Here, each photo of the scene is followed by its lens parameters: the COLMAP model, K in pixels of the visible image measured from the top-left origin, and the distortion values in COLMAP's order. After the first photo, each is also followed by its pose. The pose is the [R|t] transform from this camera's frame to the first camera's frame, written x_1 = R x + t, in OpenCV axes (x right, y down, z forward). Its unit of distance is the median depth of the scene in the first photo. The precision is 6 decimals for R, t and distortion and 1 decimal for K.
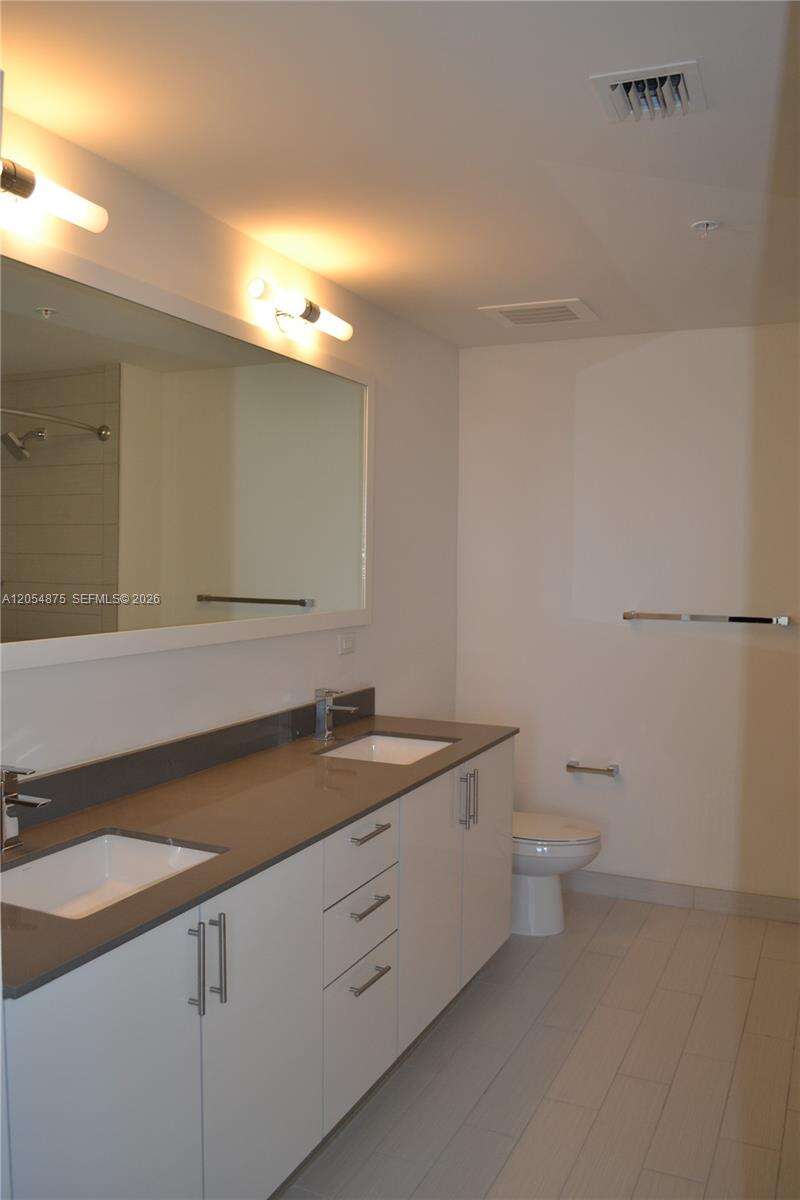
lens RADIAL K [[961.3, 0, 400.0], [0, 961.3, 600.0], [0, 0, 1]] dist [-0.081871, -0.003741]
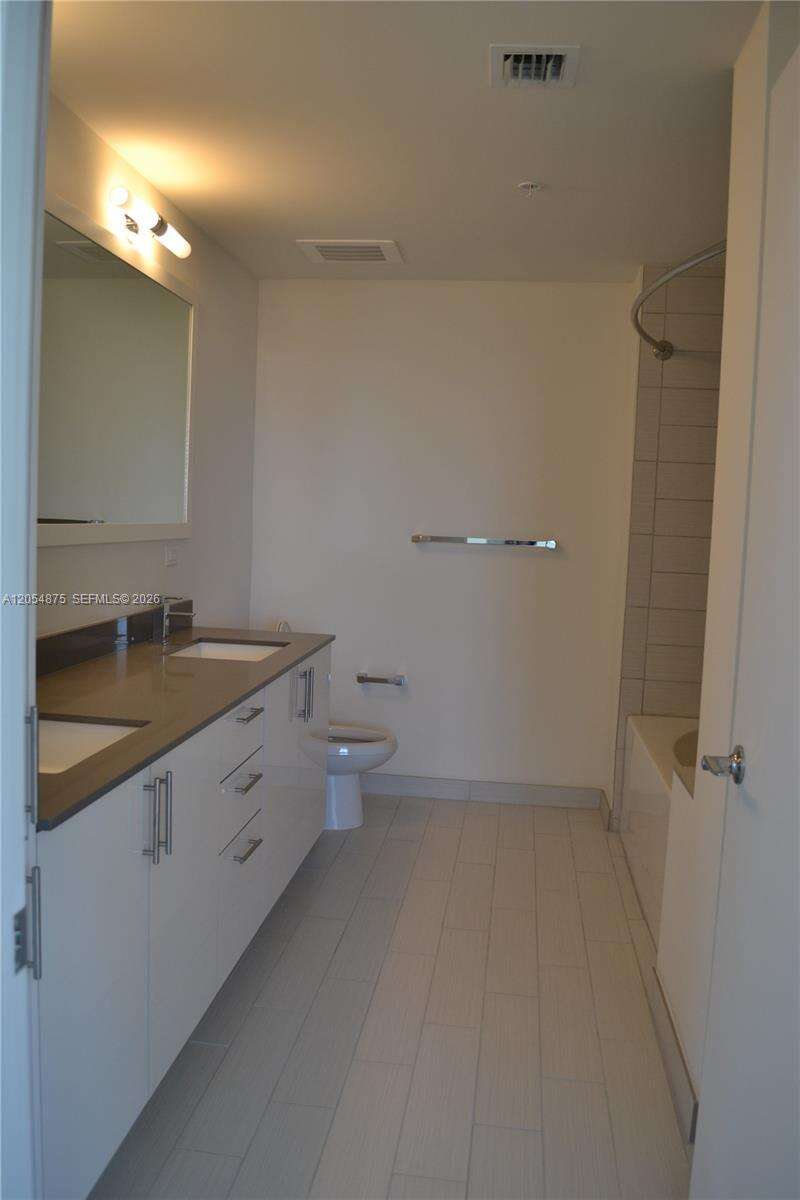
lens RADIAL K [[961.3, 0, 400.0], [0, 961.3, 600.0], [0, 0, 1]] dist [-0.081871, -0.003741]
pose [[0.952992, 0.000544, 0.302994, -0.135536], [-0.016607, 0.998589, 0.050439, 0.037732], [-0.302539, -0.053099, 0.951657, -0.055747]]
